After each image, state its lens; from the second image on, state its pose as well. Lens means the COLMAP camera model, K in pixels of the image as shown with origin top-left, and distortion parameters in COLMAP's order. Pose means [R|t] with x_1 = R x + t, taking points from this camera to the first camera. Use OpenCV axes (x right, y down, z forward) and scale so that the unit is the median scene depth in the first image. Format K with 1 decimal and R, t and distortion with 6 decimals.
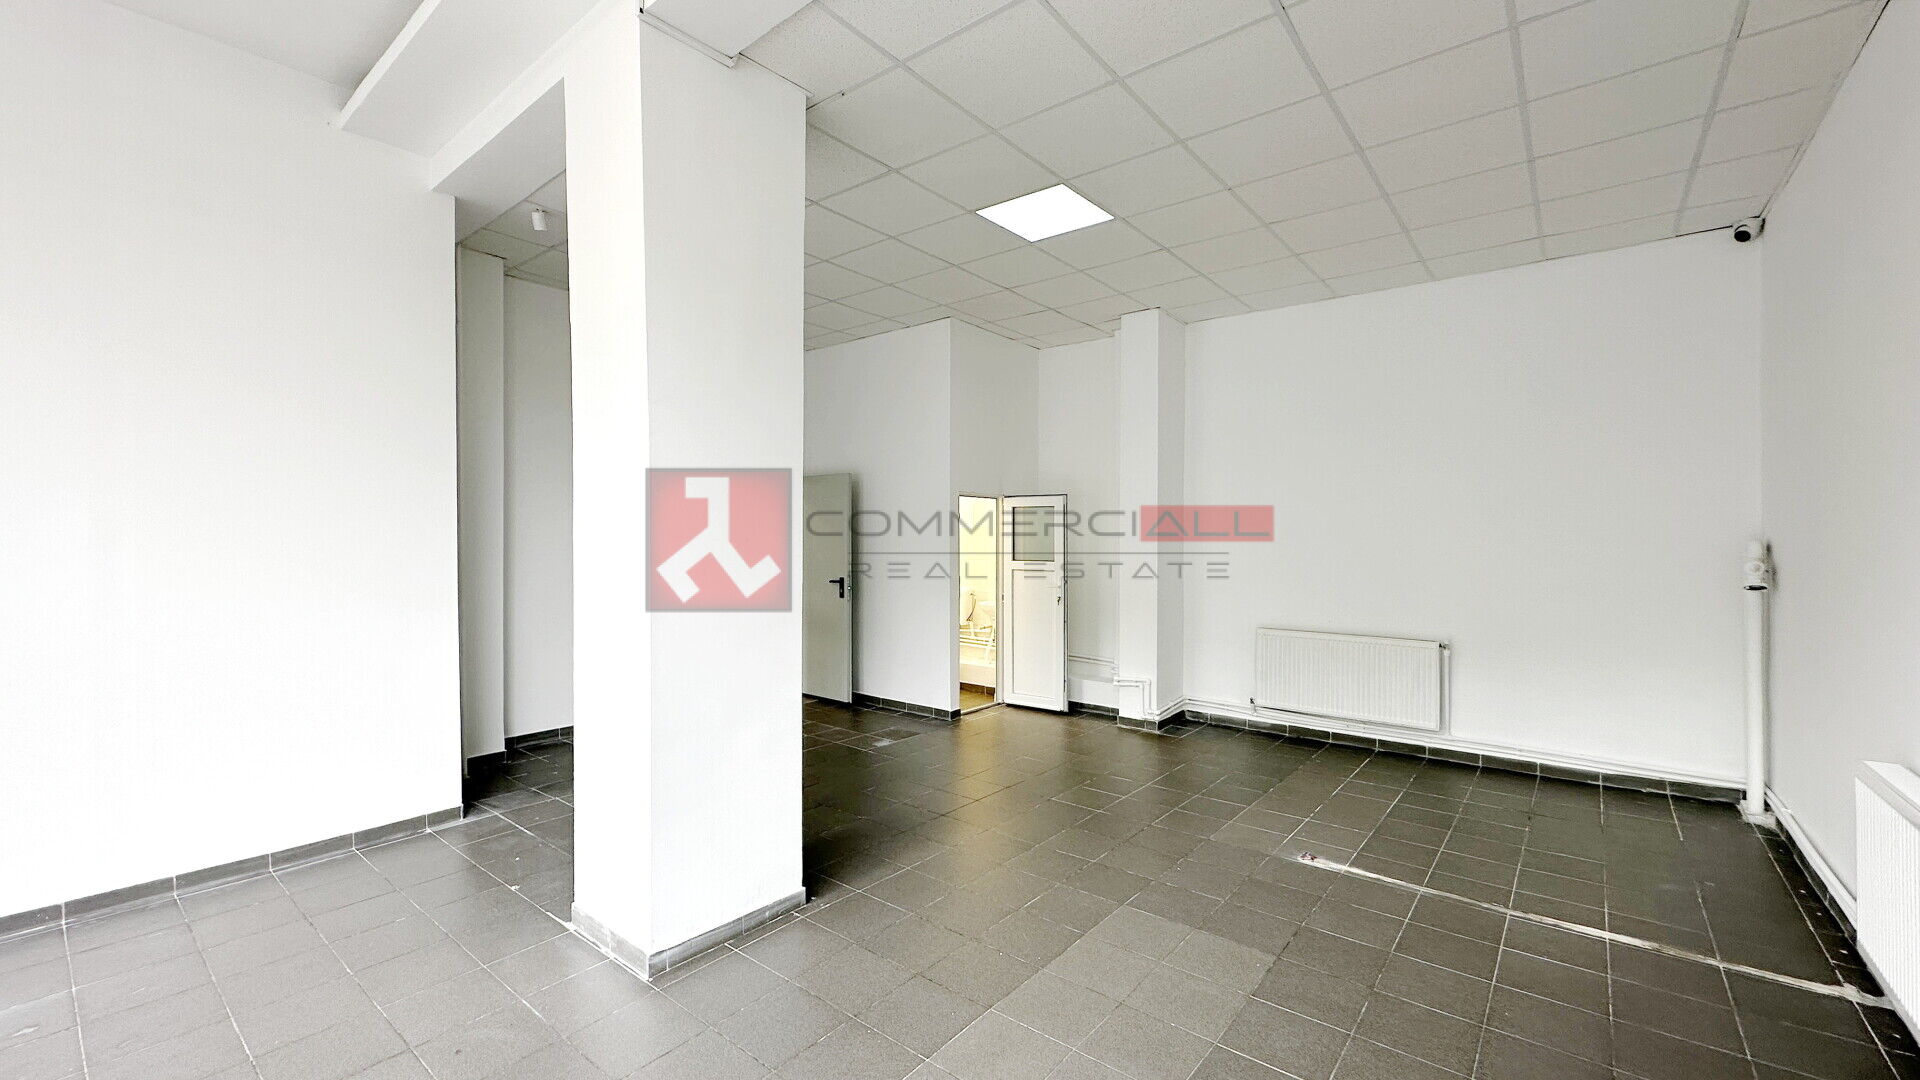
lens RADIAL K [[777.8, 0, 958.1], [0, 777.8, 532.4], [0, 0, 1]] dist [-0.000204, -0.000027]
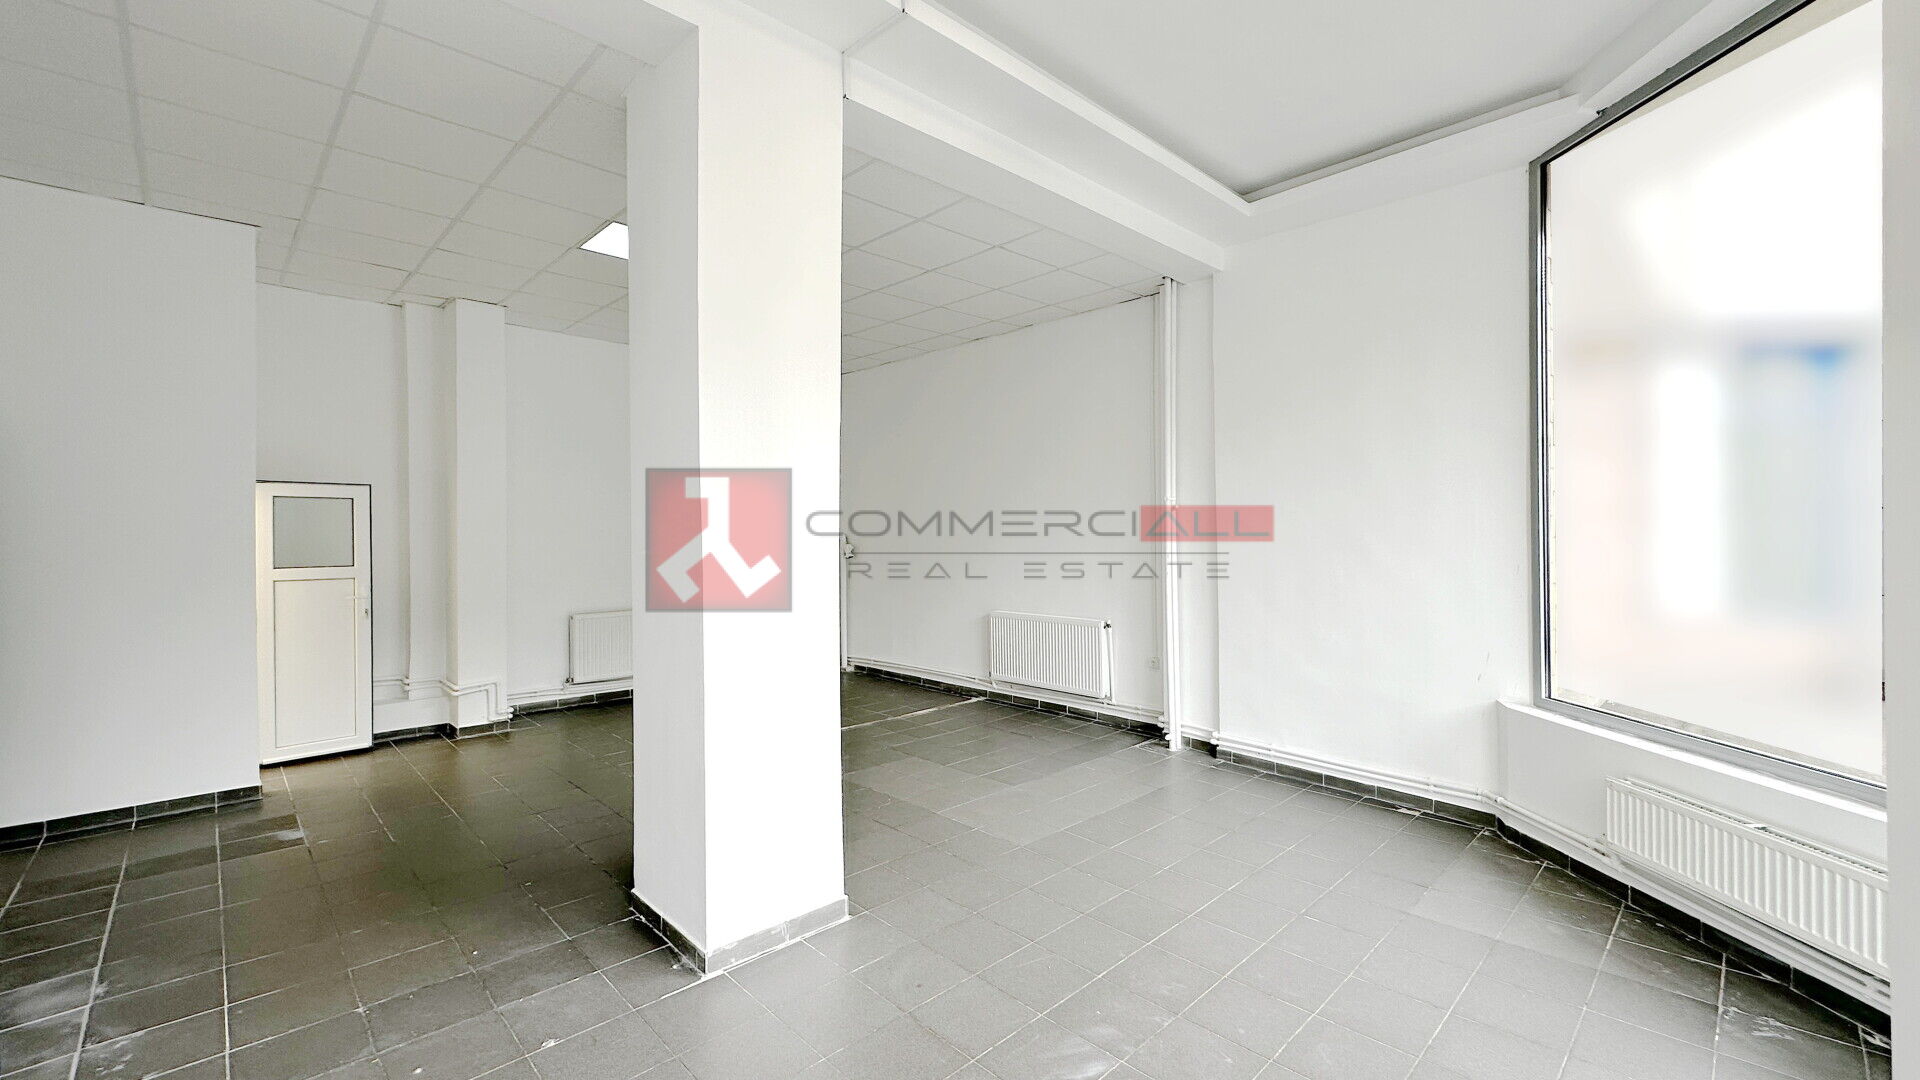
lens RADIAL K [[777.8, 0, 959.7], [0, 777.8, 532.0], [0, 0, 1]] dist [-0.000204, -0.000027]
pose [[0.122021, -0.003134, 0.992523, -0.653184], [0.003887, 0.999989, 0.002680, 0.002349], [-0.992520, 0.003531, 0.122031, 0.301124]]
